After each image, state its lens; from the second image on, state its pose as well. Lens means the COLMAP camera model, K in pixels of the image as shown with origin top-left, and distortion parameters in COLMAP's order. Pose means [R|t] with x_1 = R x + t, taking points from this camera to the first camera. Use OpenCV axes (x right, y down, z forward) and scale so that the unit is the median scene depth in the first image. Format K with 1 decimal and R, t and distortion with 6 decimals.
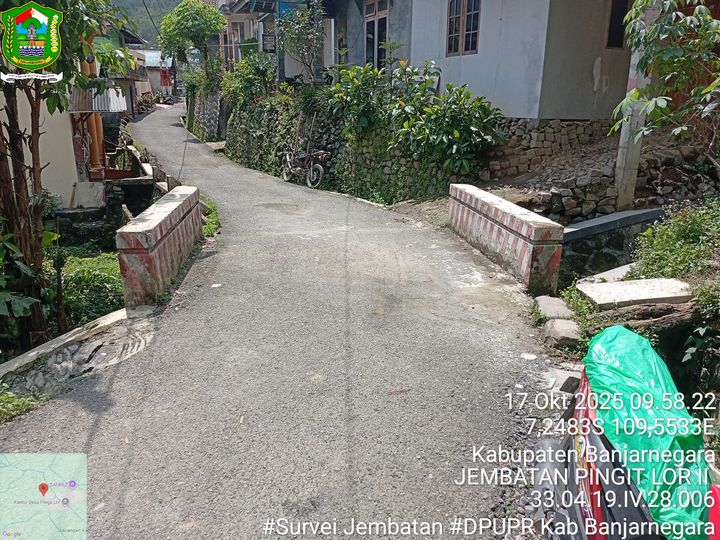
lens RADIAL K [[554.7, 0, 360.0], [0, 554.7, 270.0], [0, 0, 1]] dist [0.136839, -0.280509]
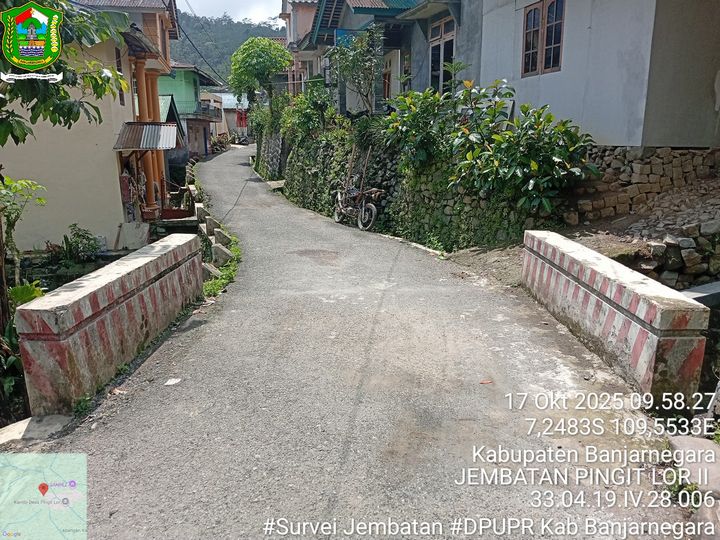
lens RADIAL K [[554.7, 0, 360.0], [0, 554.7, 270.0], [0, 0, 1]] dist [0.136839, -0.280509]
pose [[0.991005, 0.013078, -0.133181, 0.035219], [-0.021656, 0.997768, -0.063164, -0.039591], [0.132058, 0.065480, 0.989077, 0.185400]]
